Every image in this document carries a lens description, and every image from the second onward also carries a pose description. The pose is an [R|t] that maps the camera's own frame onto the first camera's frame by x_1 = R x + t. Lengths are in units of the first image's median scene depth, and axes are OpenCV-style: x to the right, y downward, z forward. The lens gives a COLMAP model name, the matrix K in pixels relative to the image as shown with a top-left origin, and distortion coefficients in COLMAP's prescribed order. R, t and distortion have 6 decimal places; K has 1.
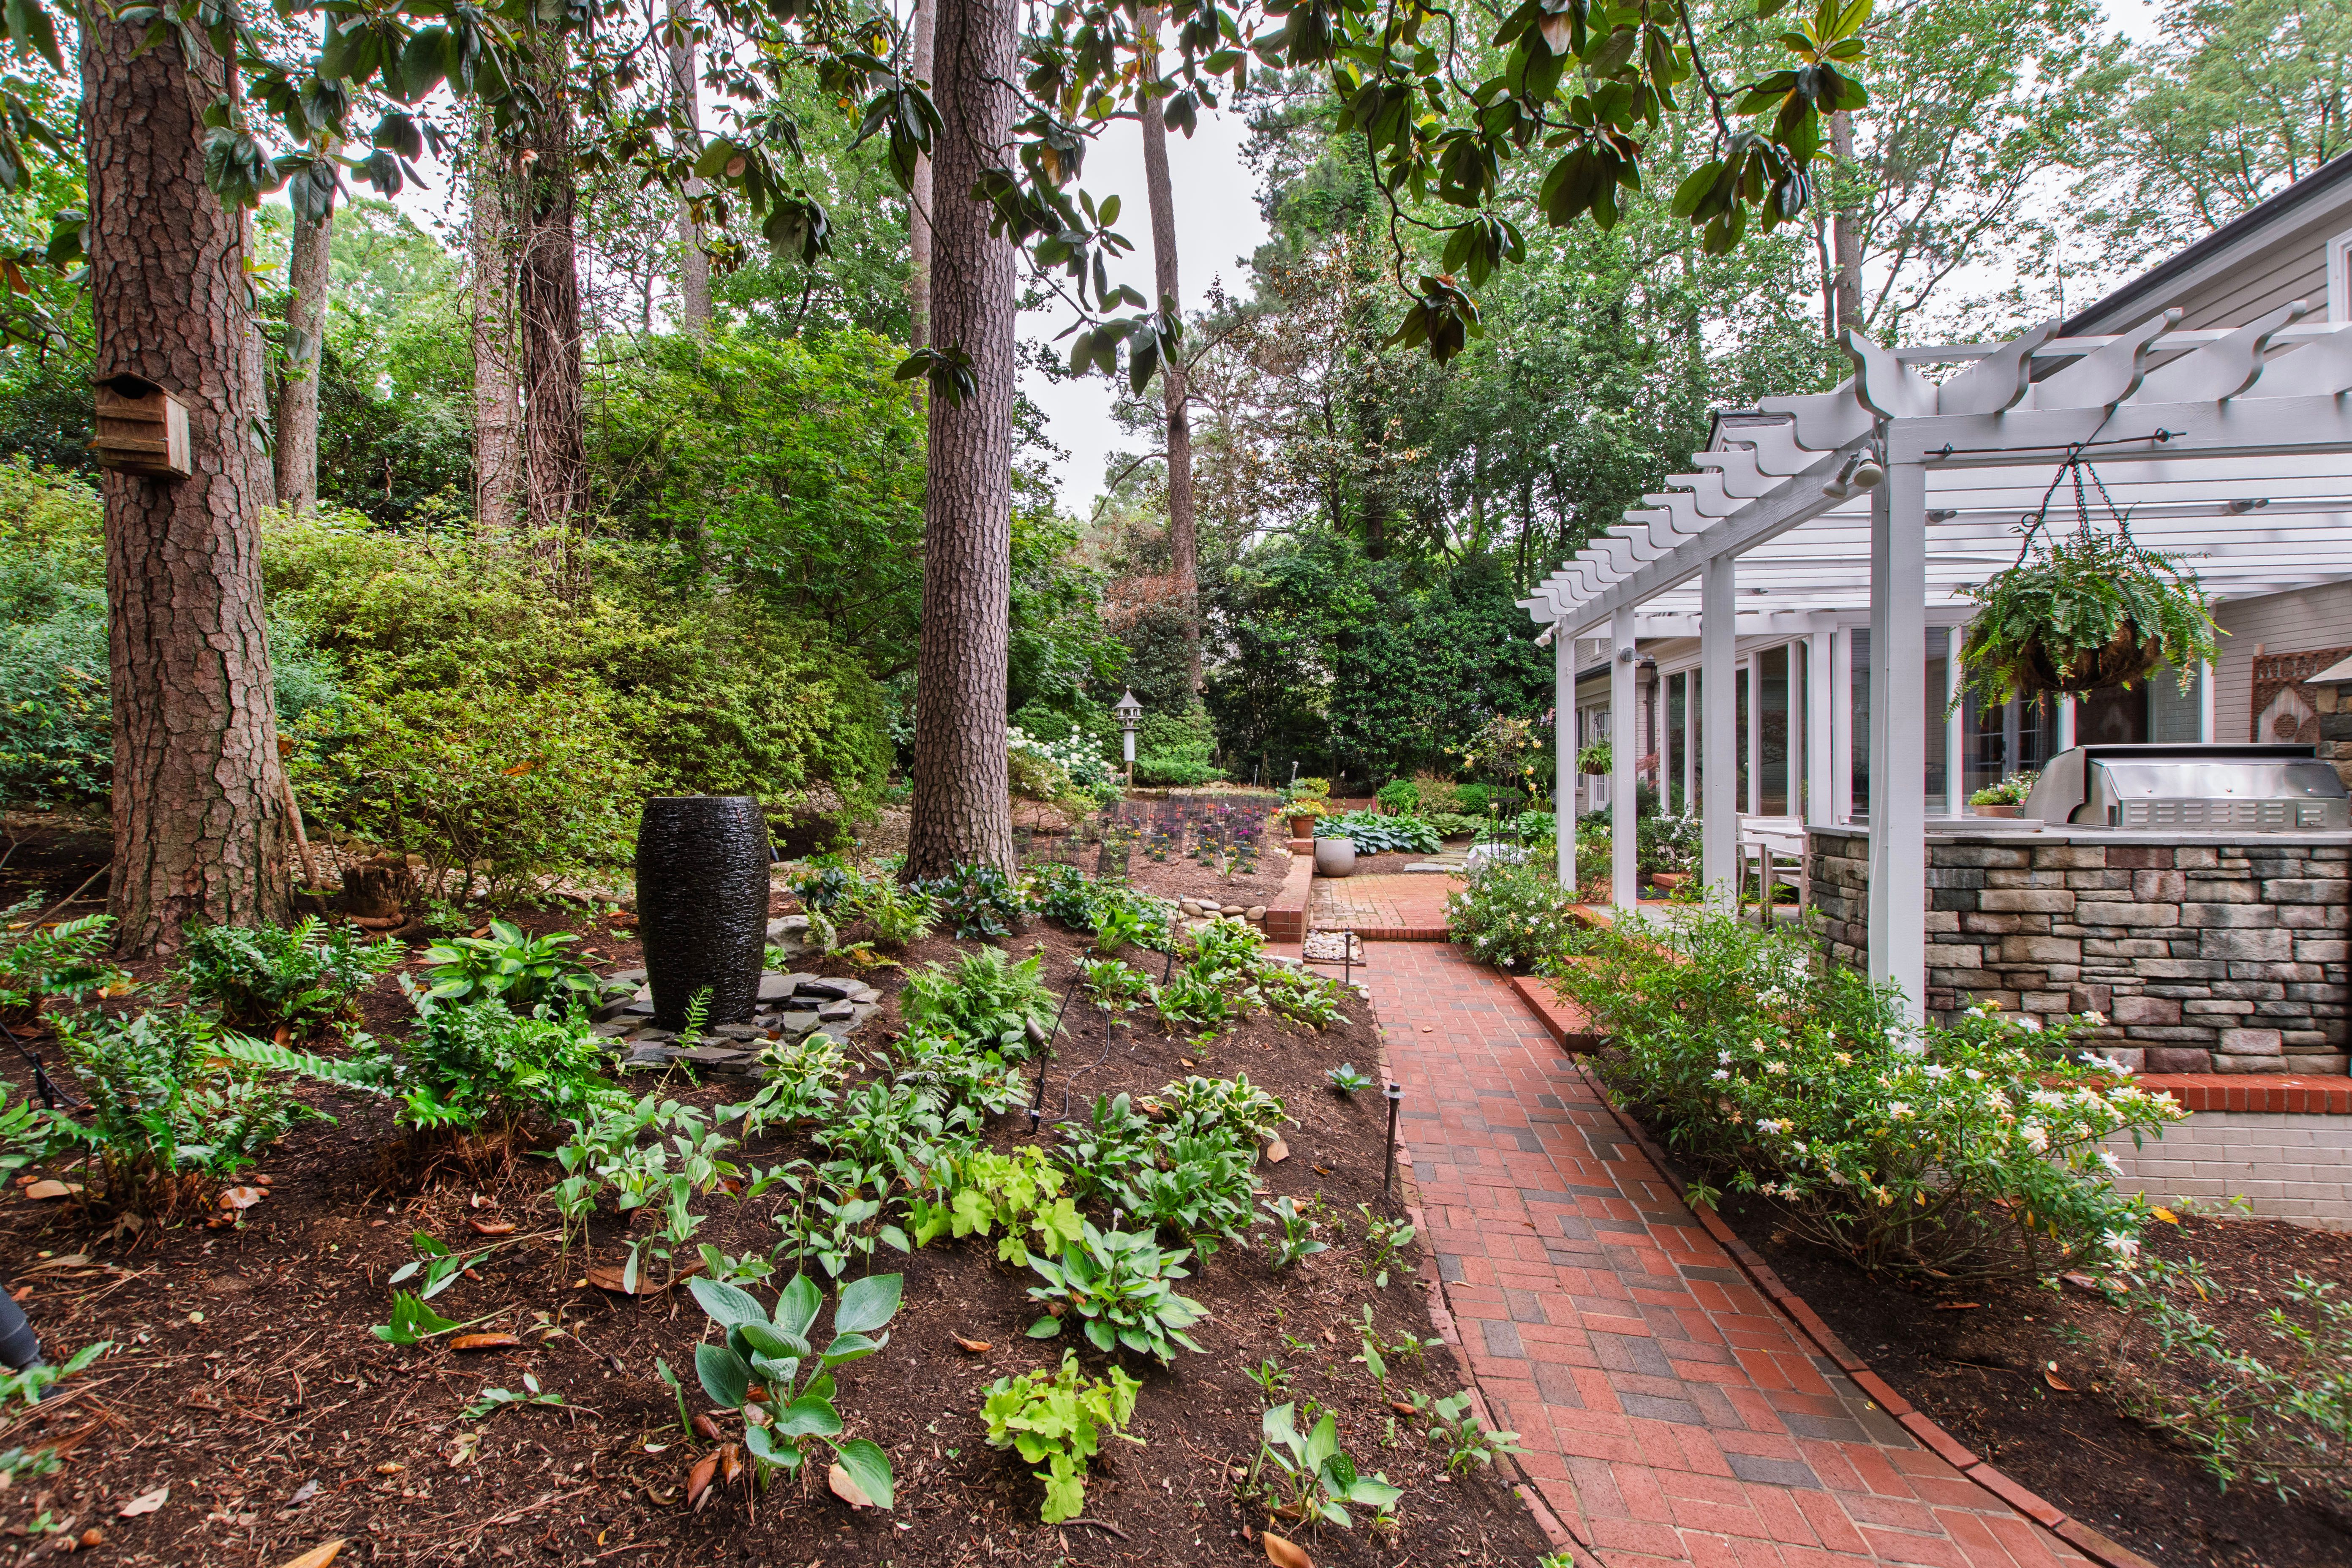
lens RADIAL K [[1152.7, 0, 1154.5], [0, 1152.7, 773.4], [0, 0, 1]] dist [0.002552, -0.000240]
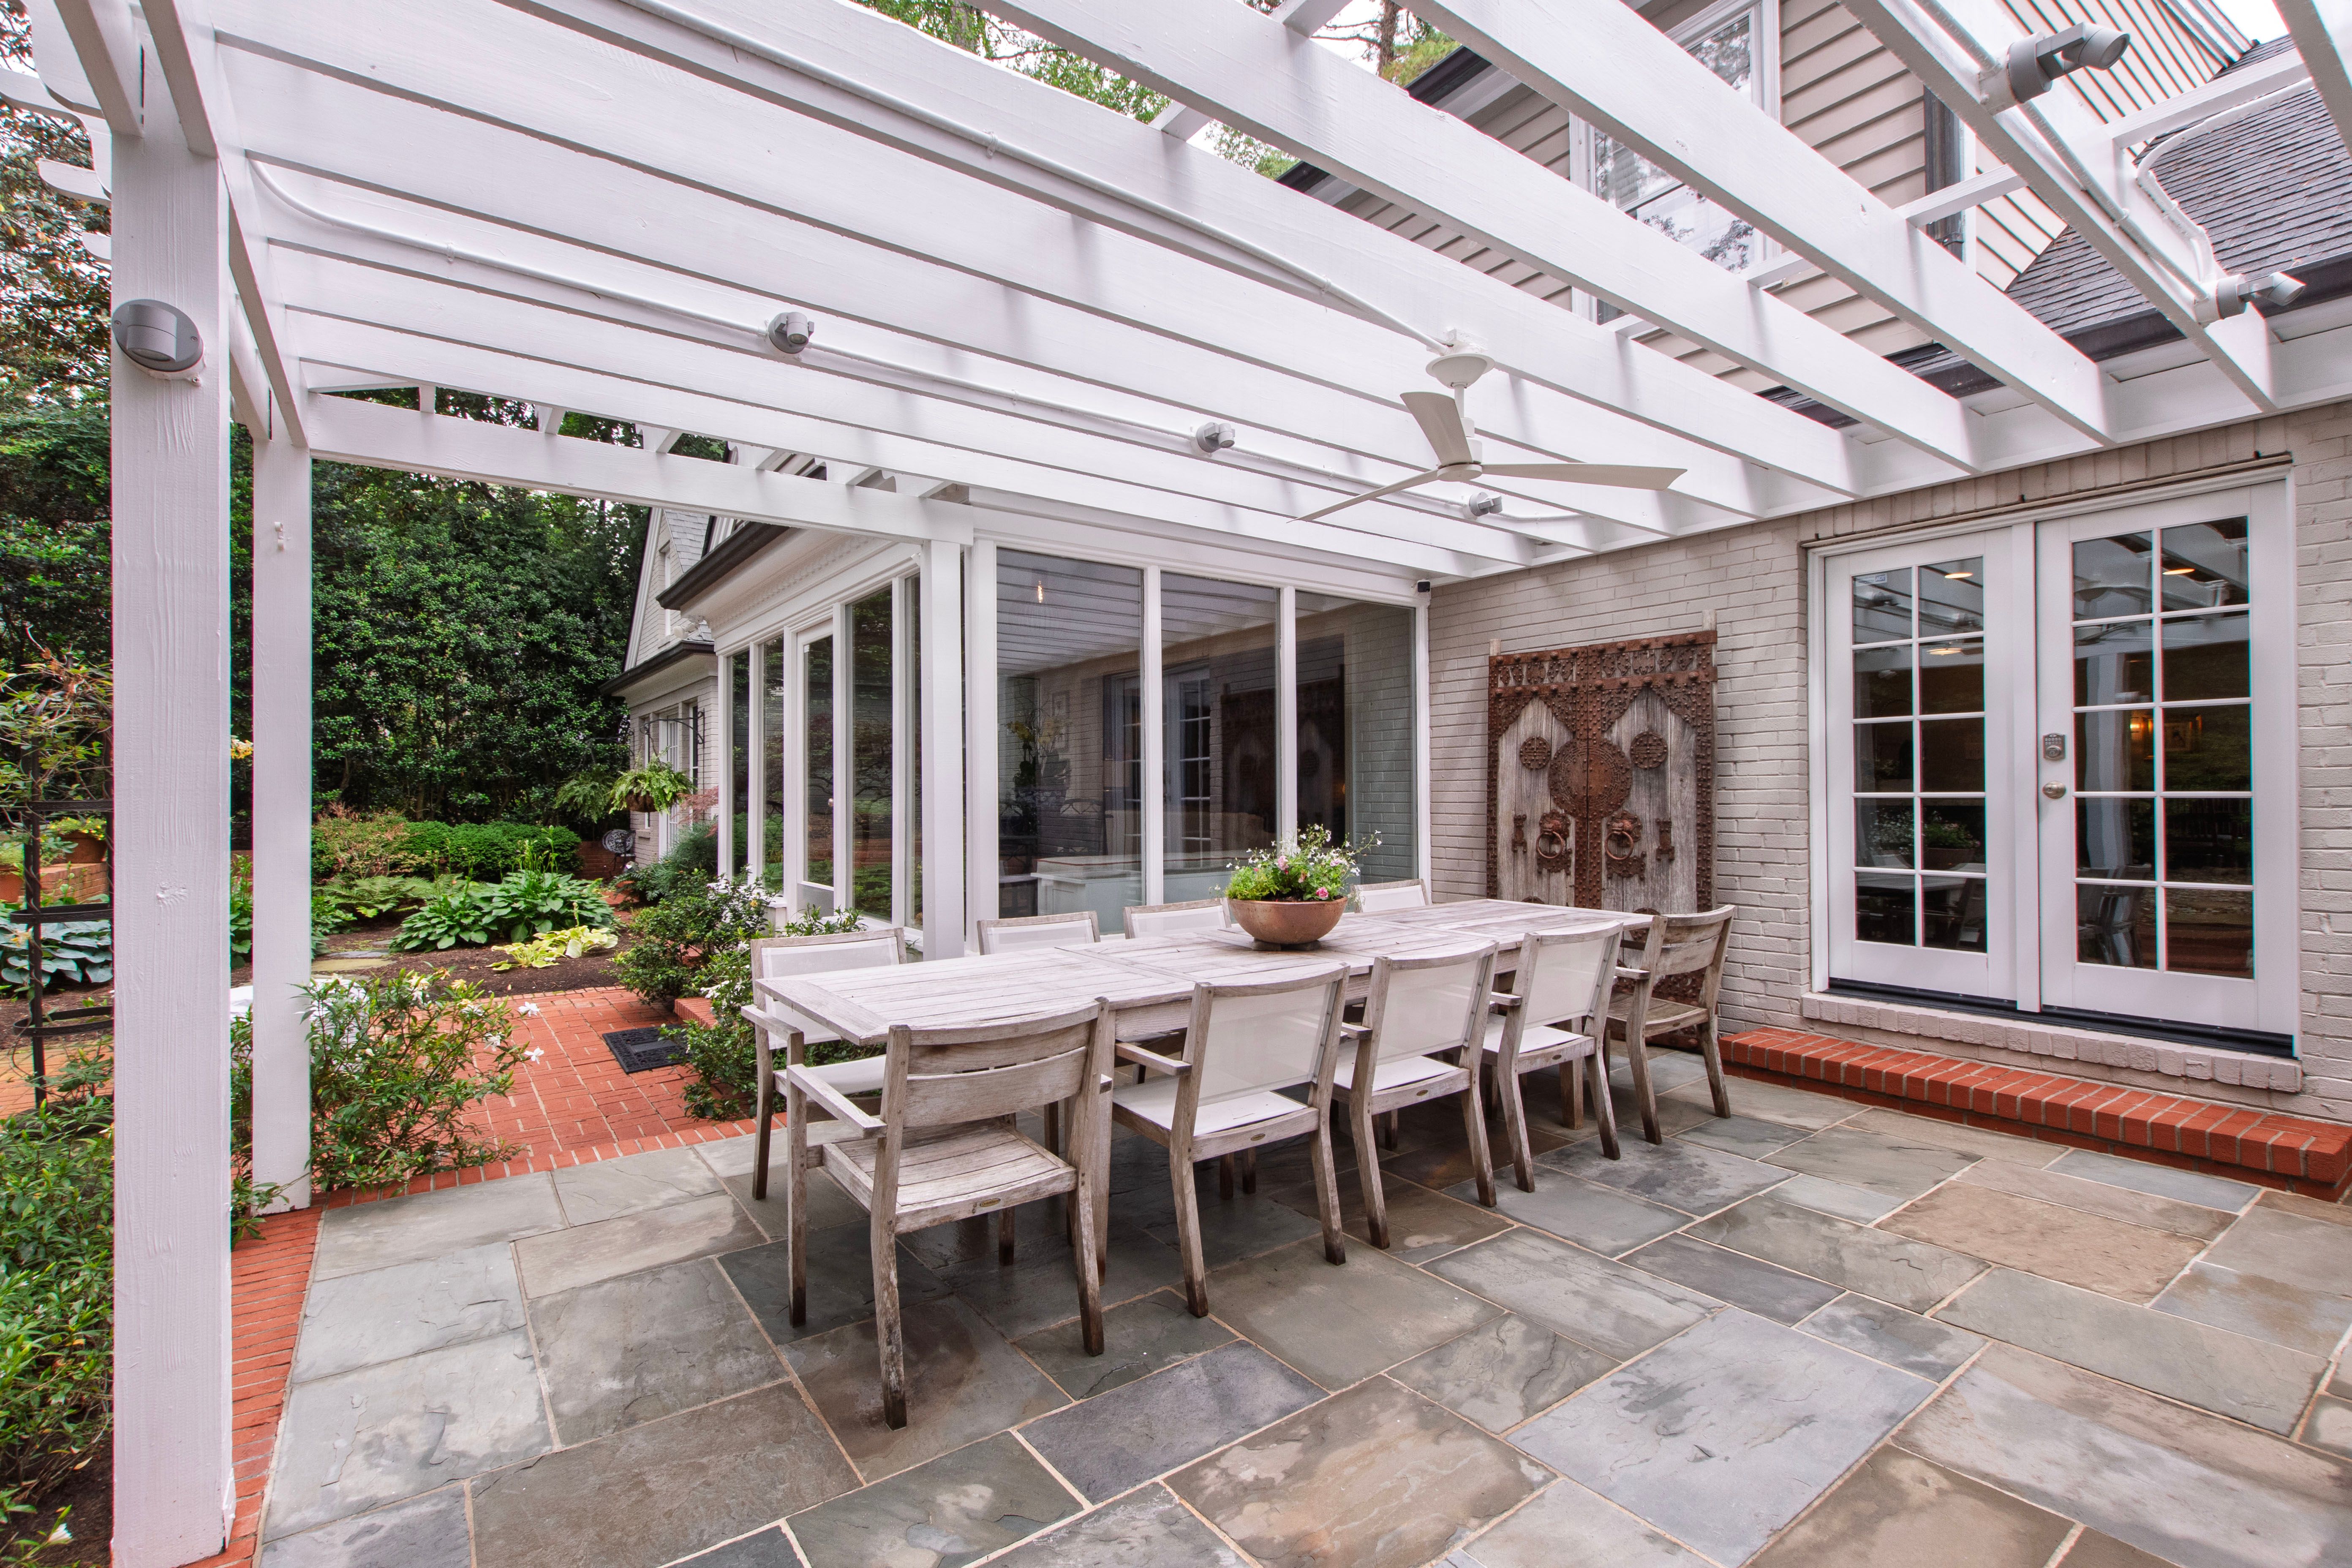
lens RADIAL K [[1033.0, 0, 1227.2], [0, 1033.0, 787.1], [0, 0, 1]] dist [-0.000696, -0.002189]
pose [[0.709132, 0.011756, 0.704978, 0.211246], [-0.002856, 0.999901, -0.013802, -0.006423], [-0.705070, 0.007774, 0.709095, 0.359857]]
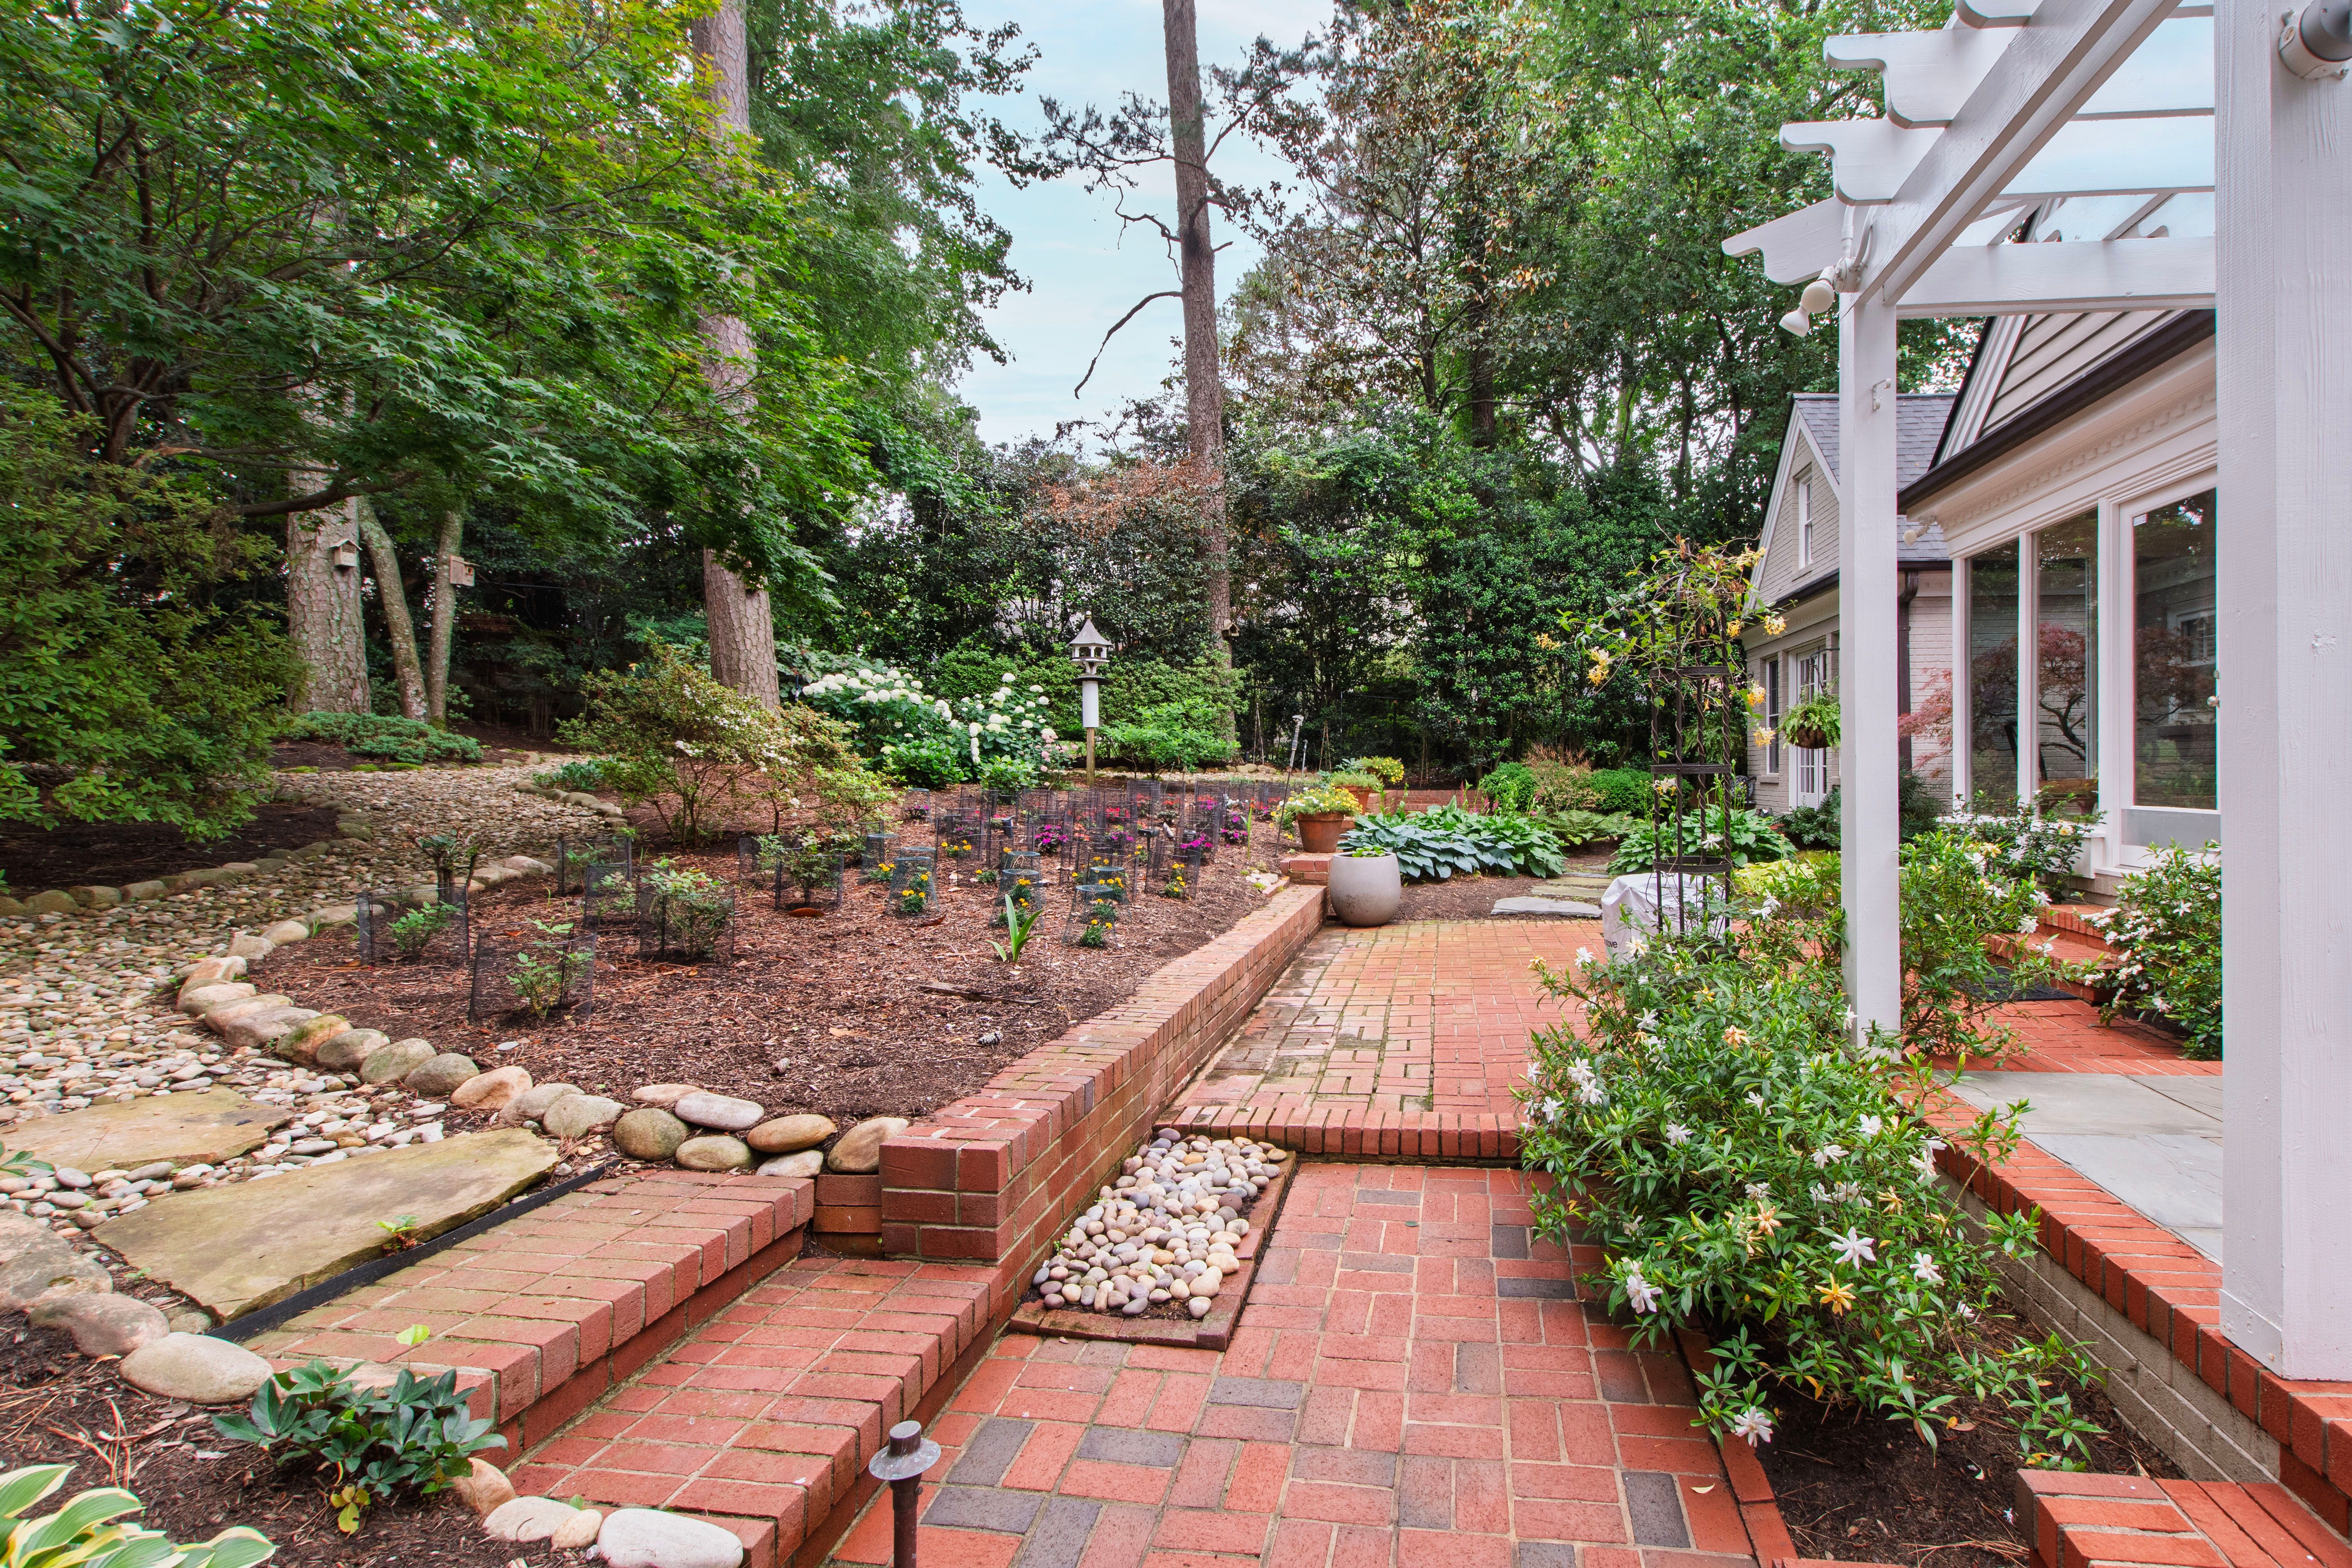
lens RADIAL K [[1152.7, 0, 1348.7], [0, 1152.7, 769.4], [0, 0, 1]] dist [0.002552, -0.000240]
pose [[0.999217, 0.004236, 0.039334, 0.113790], [-0.004118, 0.999987, -0.003077, 0.015853], [-0.039346, 0.002913, 0.999221, 0.406035]]
